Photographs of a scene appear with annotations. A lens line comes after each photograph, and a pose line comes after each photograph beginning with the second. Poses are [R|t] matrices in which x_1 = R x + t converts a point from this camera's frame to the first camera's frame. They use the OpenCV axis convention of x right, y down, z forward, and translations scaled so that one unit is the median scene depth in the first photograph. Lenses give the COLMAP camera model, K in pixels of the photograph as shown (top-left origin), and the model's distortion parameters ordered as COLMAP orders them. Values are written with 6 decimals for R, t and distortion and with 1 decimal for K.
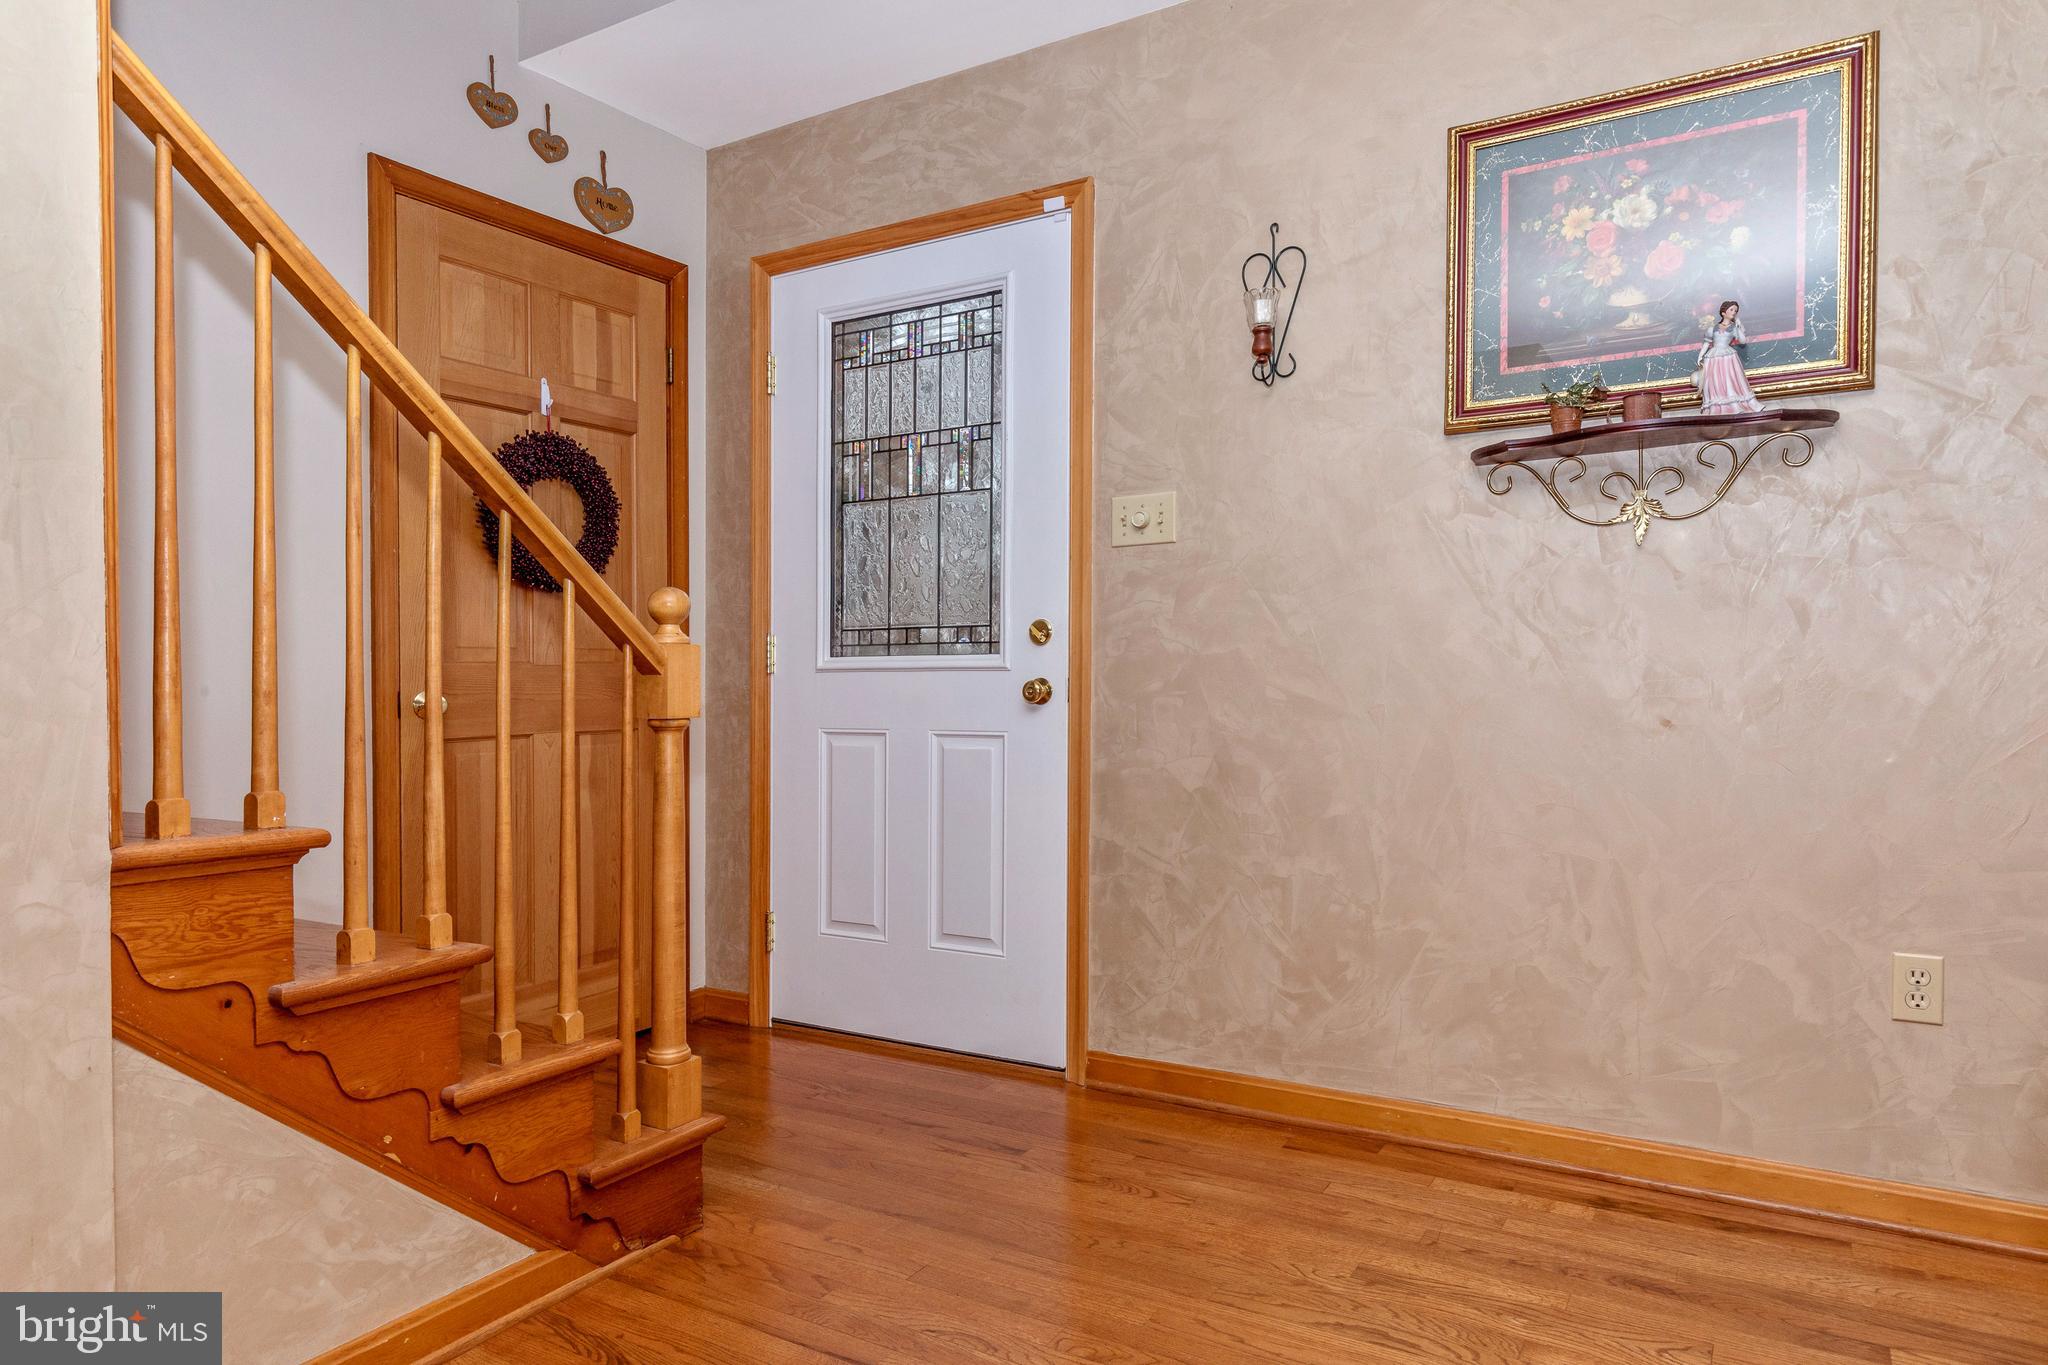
lens RADIAL K [[1344.5, 0, 971.5], [0, 1344.5, 686.1], [0, 0, 1]] dist [-0.001314, -0.000863]
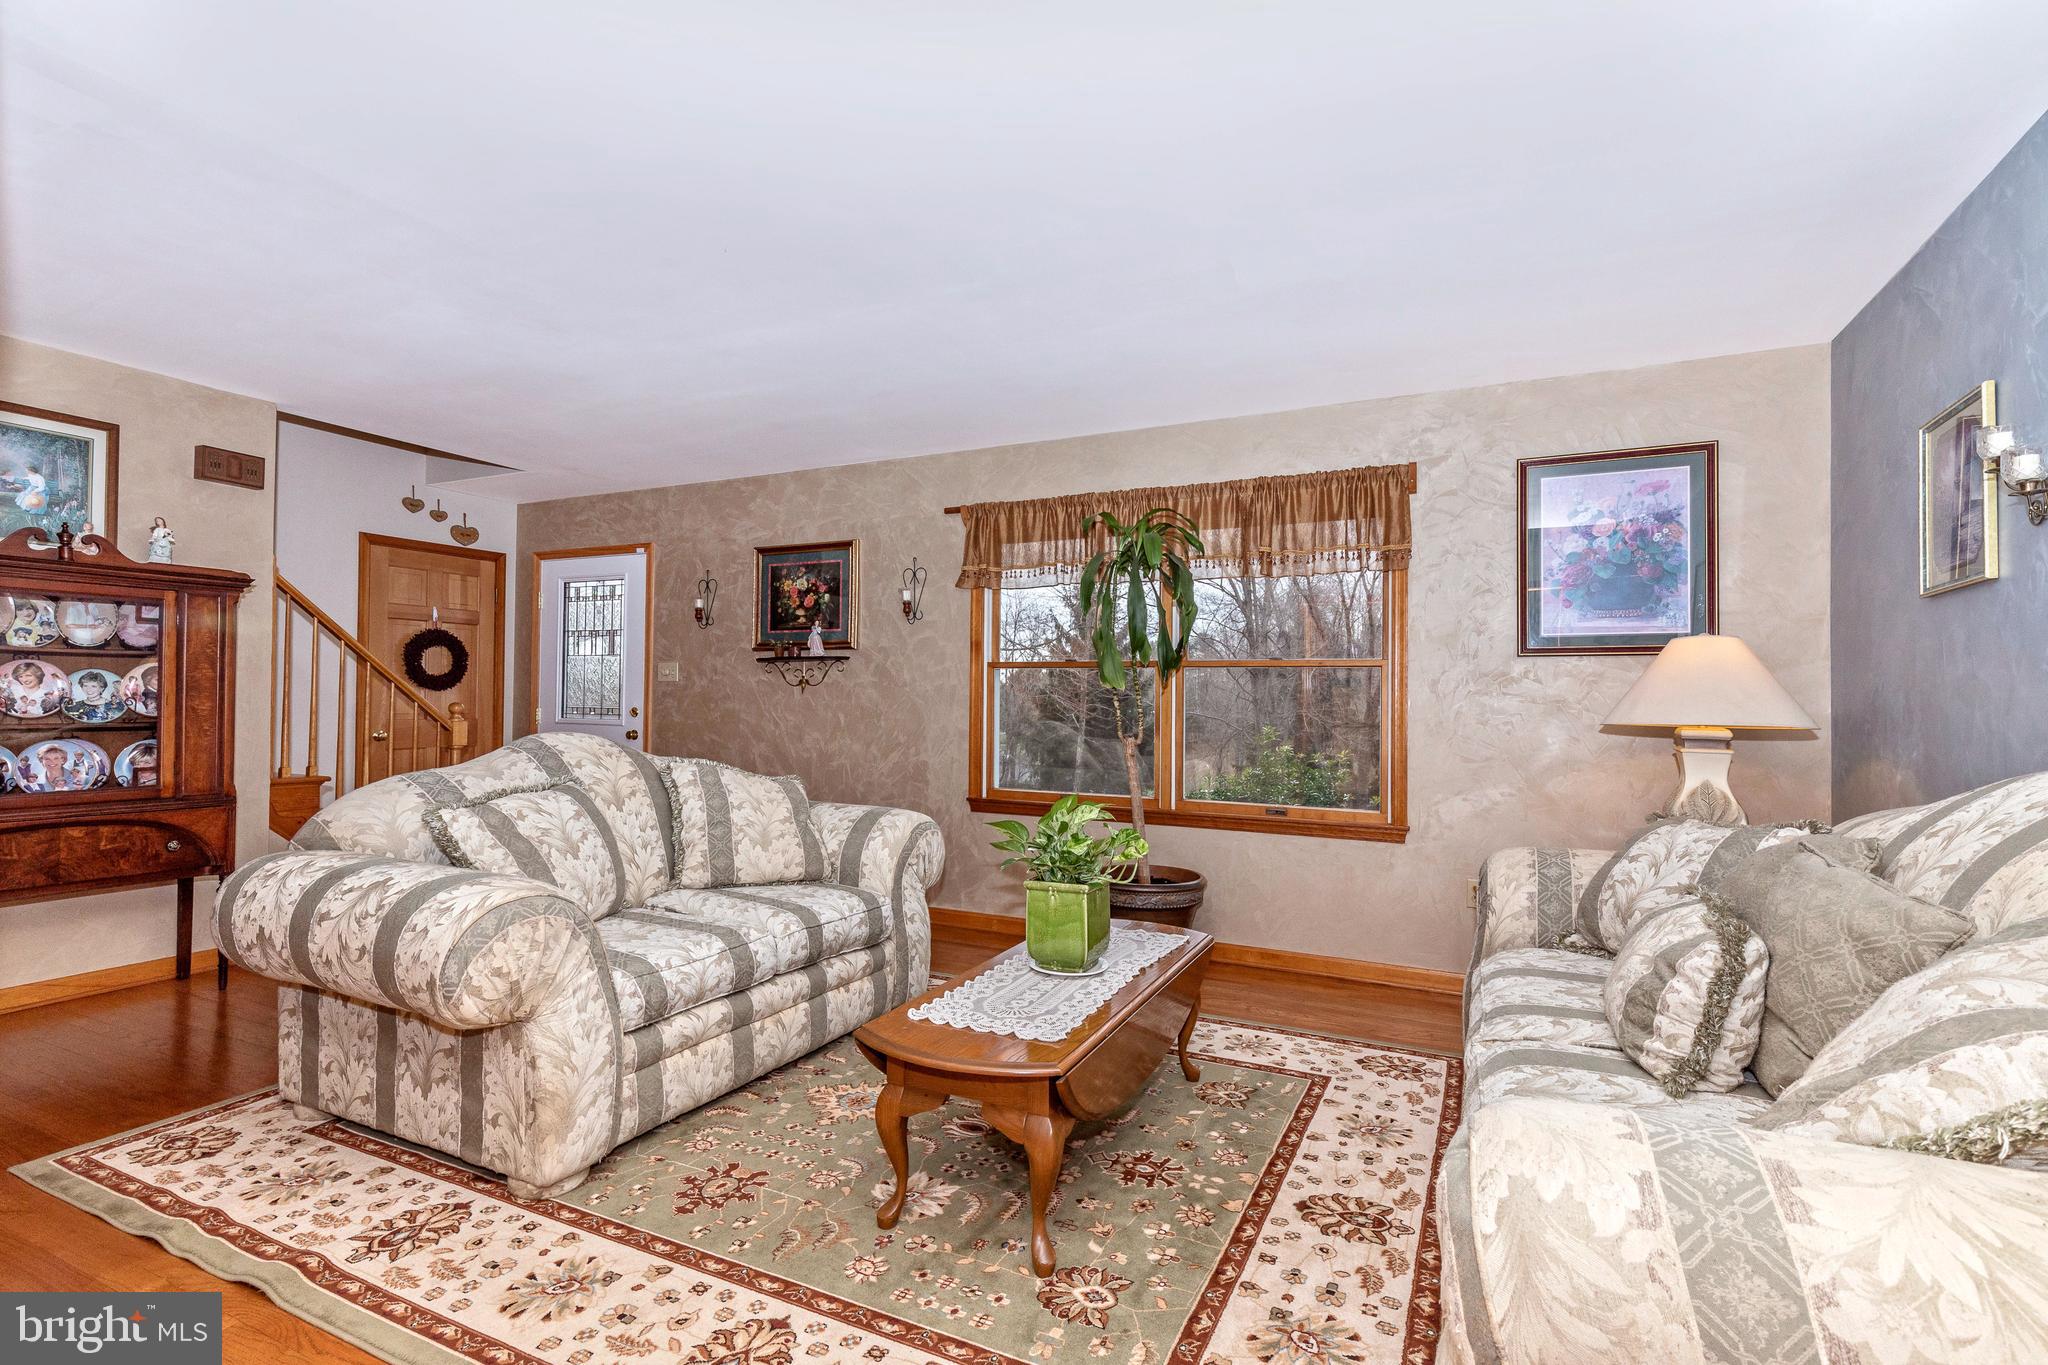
lens RADIAL K [[1097.6, 0, 1024.0], [0, 1097.6, 682.5], [0, 0, 1]] dist [0.036623, -0.000138]
pose [[0.995115, 0.024238, 0.095698, 0.615717], [-0.021996, 0.999460, -0.024404, -0.064280], [-0.096238, 0.022180, 0.995111, -1.230578]]
